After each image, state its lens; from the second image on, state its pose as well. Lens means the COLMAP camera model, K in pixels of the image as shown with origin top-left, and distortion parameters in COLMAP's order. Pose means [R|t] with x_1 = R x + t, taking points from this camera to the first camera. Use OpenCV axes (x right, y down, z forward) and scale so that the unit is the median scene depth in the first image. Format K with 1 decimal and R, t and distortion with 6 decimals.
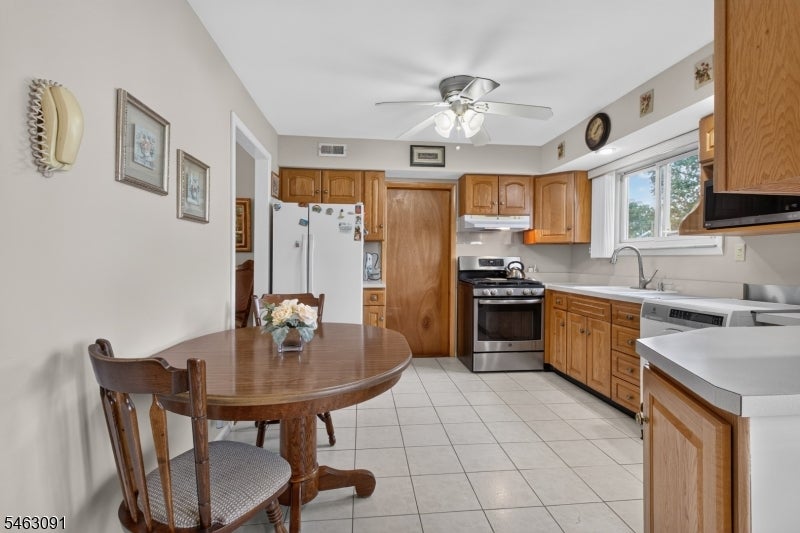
lens RADIAL K [[370.4, 0, 400.1], [0, 370.4, 262.9], [0, 0, 1]] dist [0.007013, -0.001102]
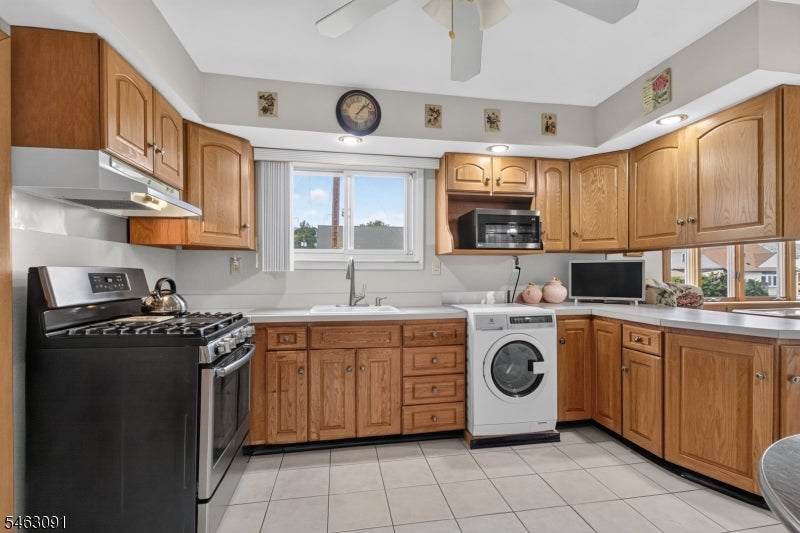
lens RADIAL K [[370.4, 0, 402.3], [0, 370.4, 277.8], [0, 0, 1]] dist [0.007013, -0.001102]
pose [[-0.065276, -0.013945, 0.997770, -0.257932], [0.010562, 0.999837, 0.014665, -0.011261], [-0.997811, 0.011495, -0.065118, 0.920148]]
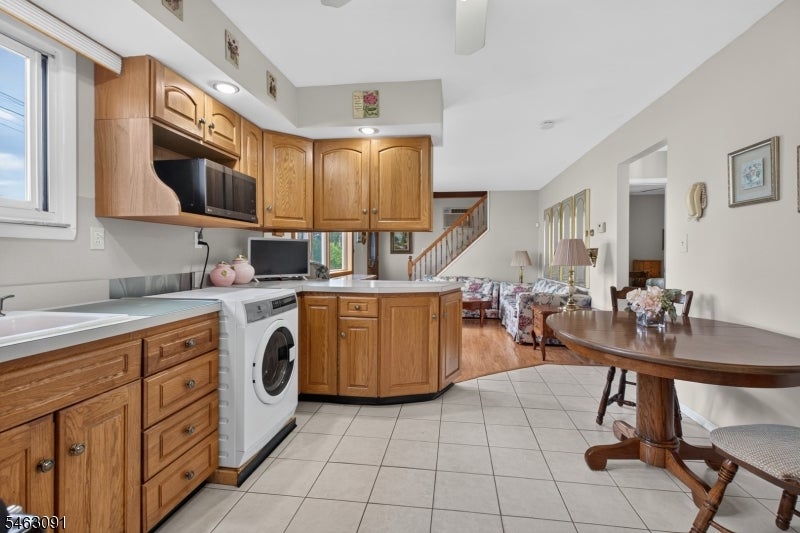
lens RADIAL K [[370.4, 0, 400.0], [0, 370.4, 260.0], [0, 0, 1]] dist [0.007013, -0.001102]
pose [[-0.967642, -0.012378, 0.252022, 0.108462], [-0.006914, 0.999722, 0.022552, -0.004395], [-0.252231, 0.020079, -0.967459, 1.206427]]
